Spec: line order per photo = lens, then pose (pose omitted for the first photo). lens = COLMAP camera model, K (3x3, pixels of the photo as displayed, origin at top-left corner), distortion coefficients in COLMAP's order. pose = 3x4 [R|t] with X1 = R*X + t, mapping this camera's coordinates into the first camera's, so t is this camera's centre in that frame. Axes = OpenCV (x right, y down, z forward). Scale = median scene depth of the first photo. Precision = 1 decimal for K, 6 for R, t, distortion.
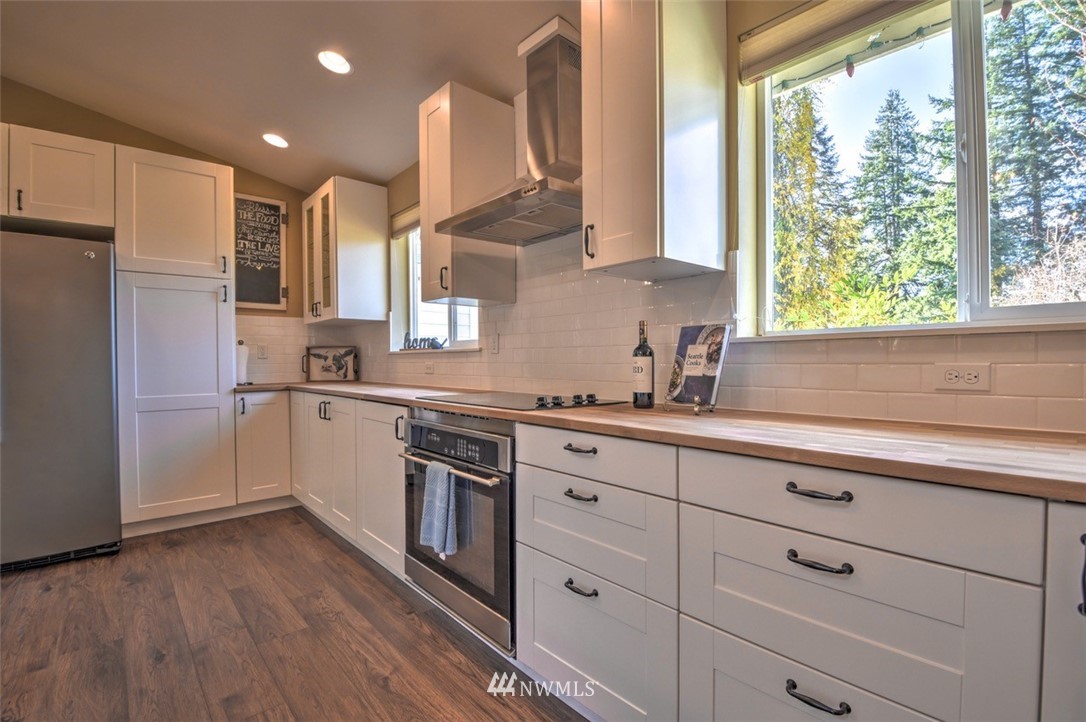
lens RADIAL K [[484.2, 0, 540.5], [0, 484.2, 369.1], [0, 0, 1]] dist [-0.024740, -0.003686]
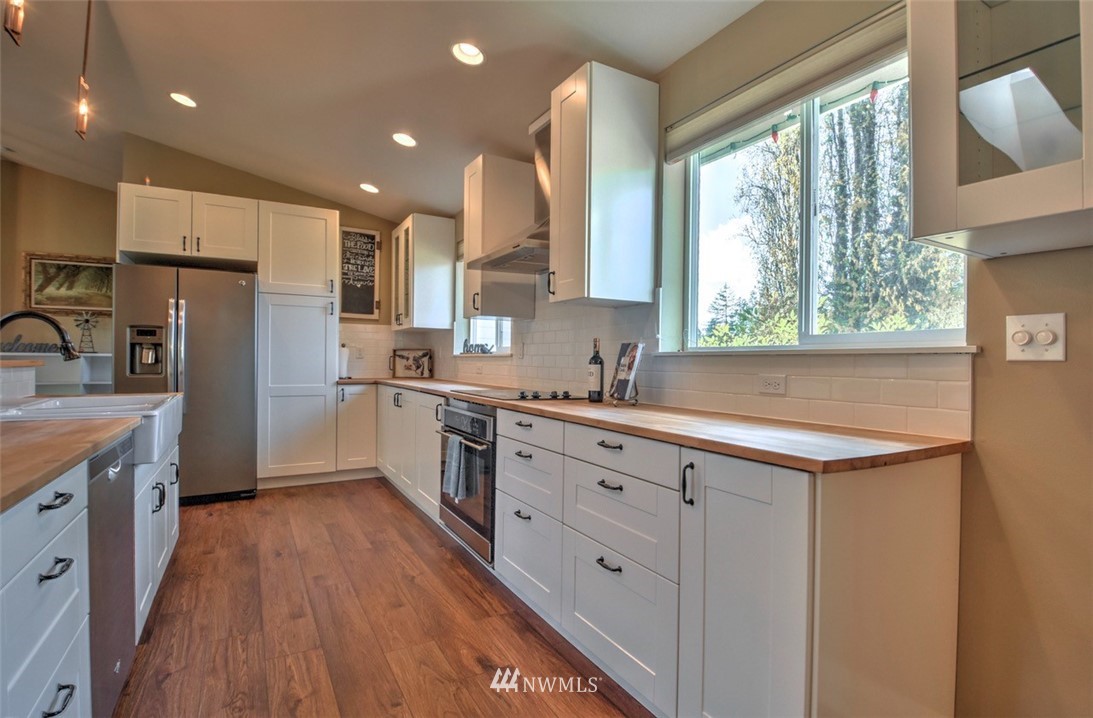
lens RADIAL K [[512.1, 0, 545.6], [0, 512.1, 370.3], [0, 0, 1]] dist [-0.022775, -0.004745]
pose [[0.978791, 0.023047, -0.203561, 0.279867], [-0.023170, 0.999730, 0.001777, -0.006259], [0.203546, 0.002977, 0.979061, -0.340832]]
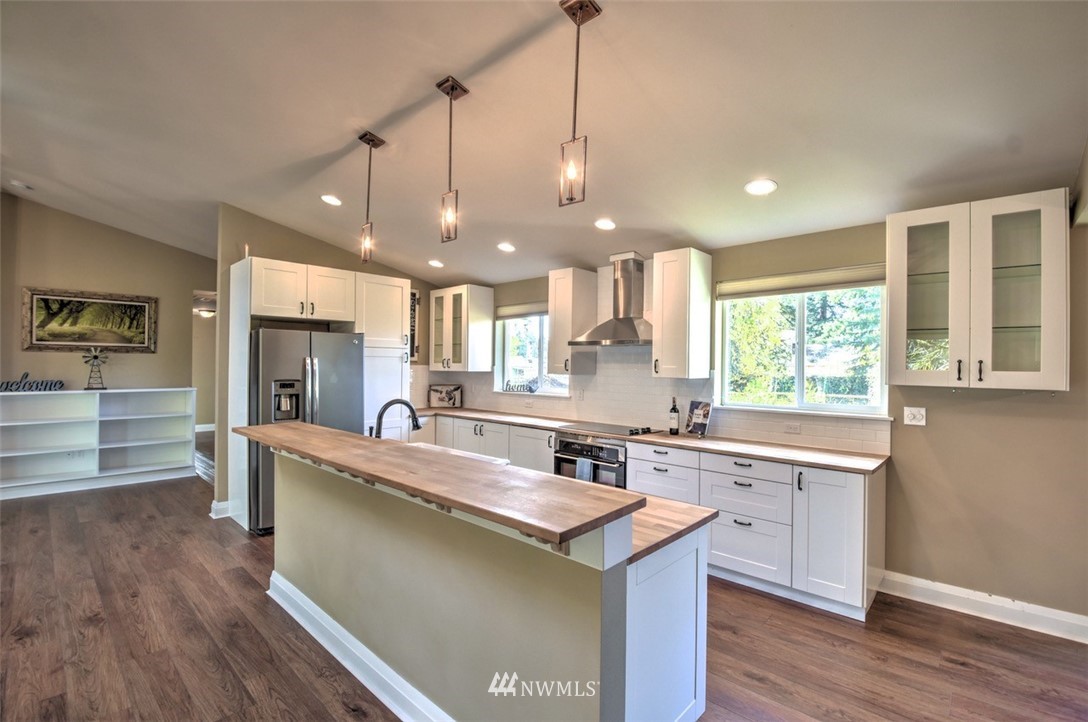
lens RADIAL K [[485.1, 0, 534.3], [0, 485.1, 363.0], [0, 0, 1]] dist [-0.024740, -0.003686]
pose [[0.995992, 0.016598, 0.087886, -0.508193], [-0.015092, 0.999728, -0.017773, -0.161414], [-0.088157, 0.016375, 0.995972, -0.963111]]
